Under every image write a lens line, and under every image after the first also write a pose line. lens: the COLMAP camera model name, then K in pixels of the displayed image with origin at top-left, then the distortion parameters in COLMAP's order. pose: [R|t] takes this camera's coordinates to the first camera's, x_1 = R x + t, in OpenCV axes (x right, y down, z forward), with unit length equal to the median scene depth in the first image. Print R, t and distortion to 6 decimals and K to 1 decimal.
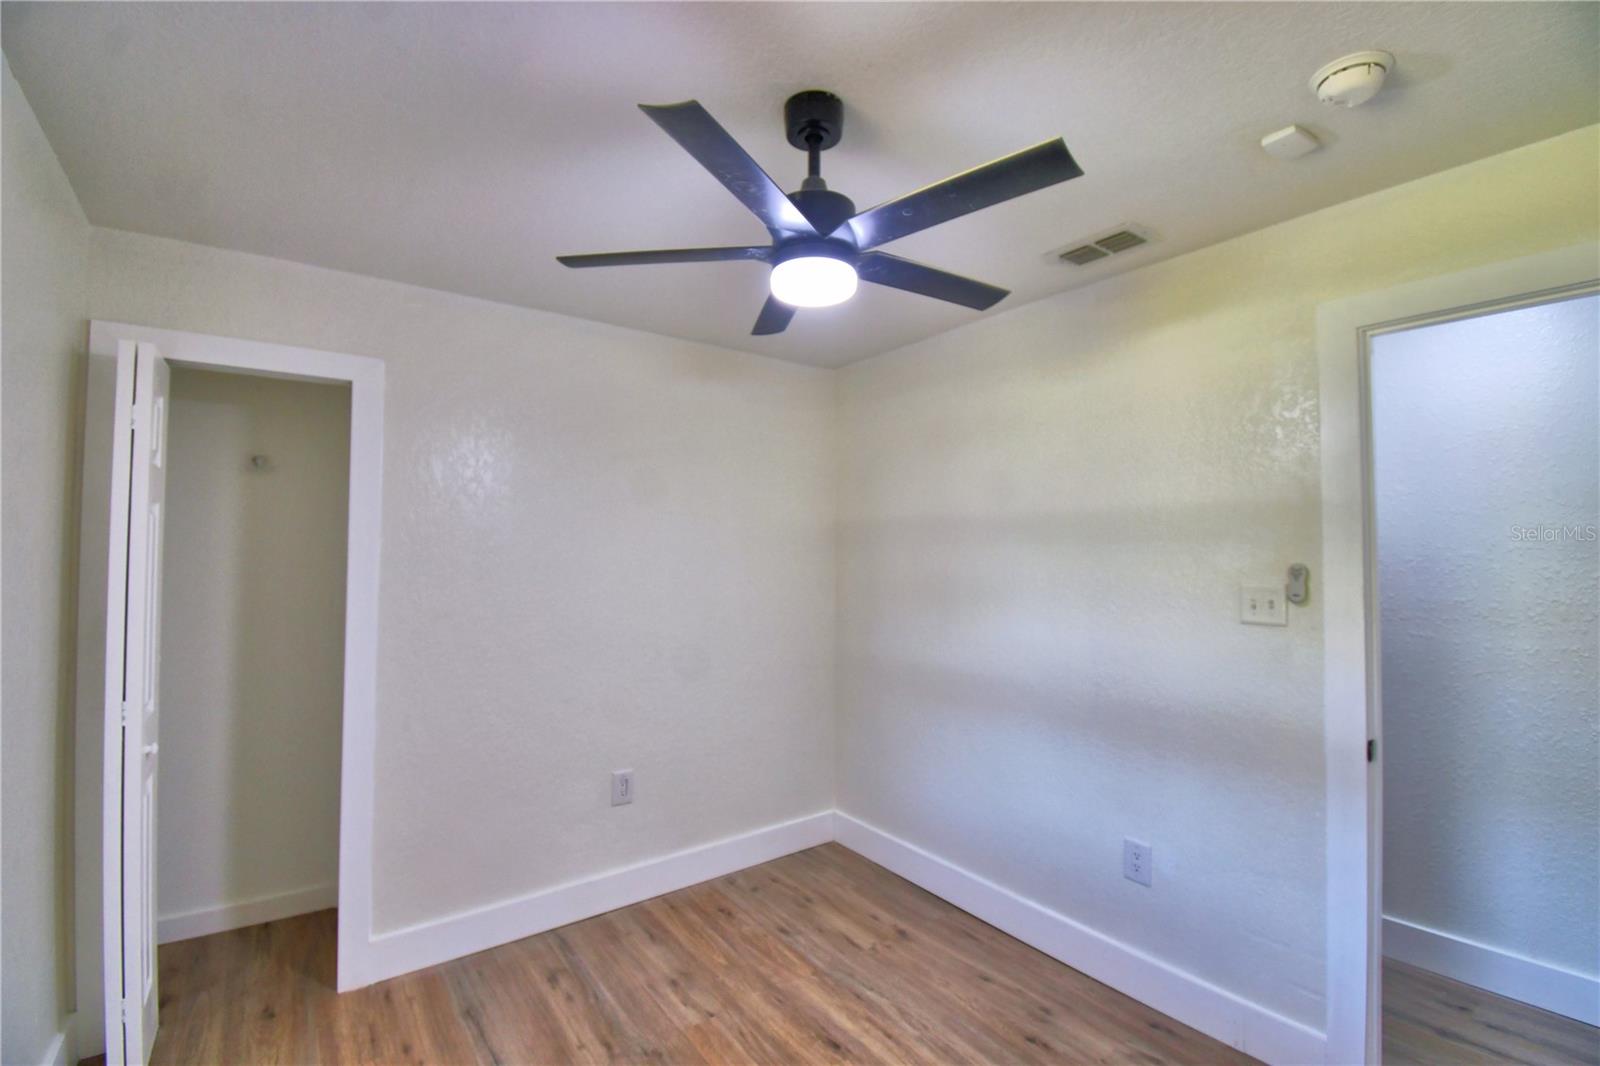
lens RADIAL K [[712.4, 0, 800.0], [0, 712.4, 533.0], [0, 0, 1]] dist [0.023013, -0.027512]
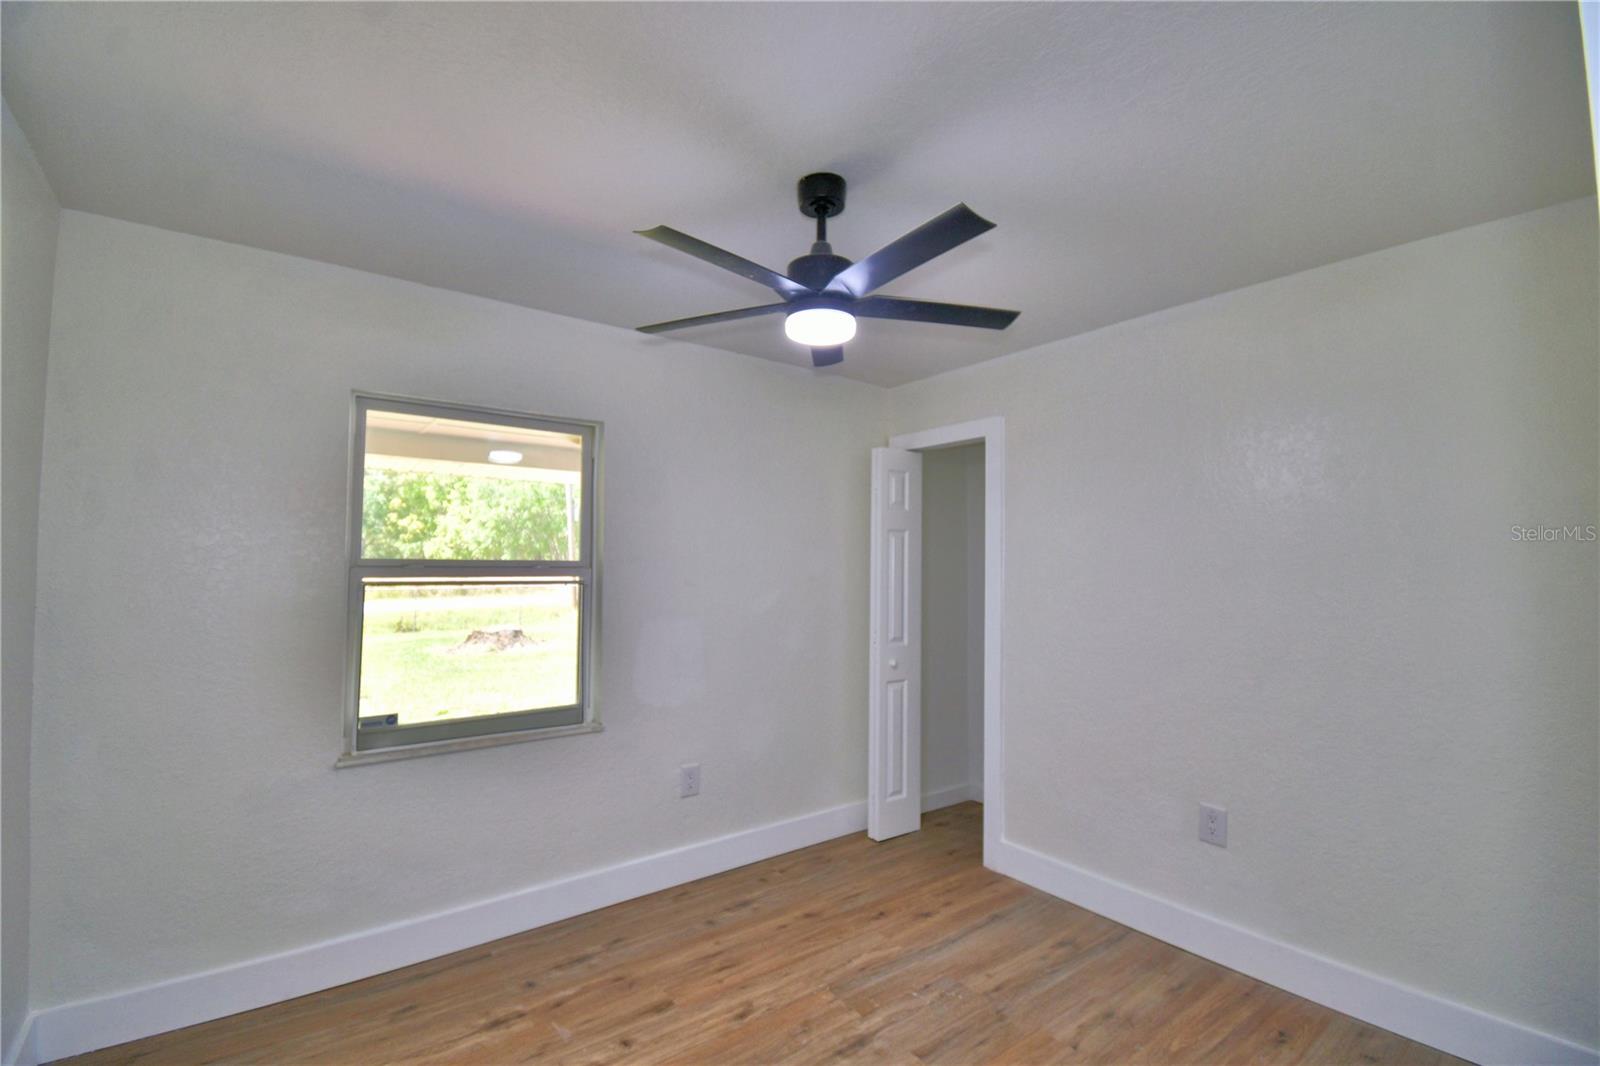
lens RADIAL K [[712.4, 0, 800.0], [0, 712.4, 533.0], [0, 0, 1]] dist [0.023013, -0.027512]
pose [[0.013912, -0.044334, -0.998920, 0.781758], [0.020284, 0.998824, -0.044047, 0.034163], [0.999697, -0.019649, 0.014795, 0.601254]]
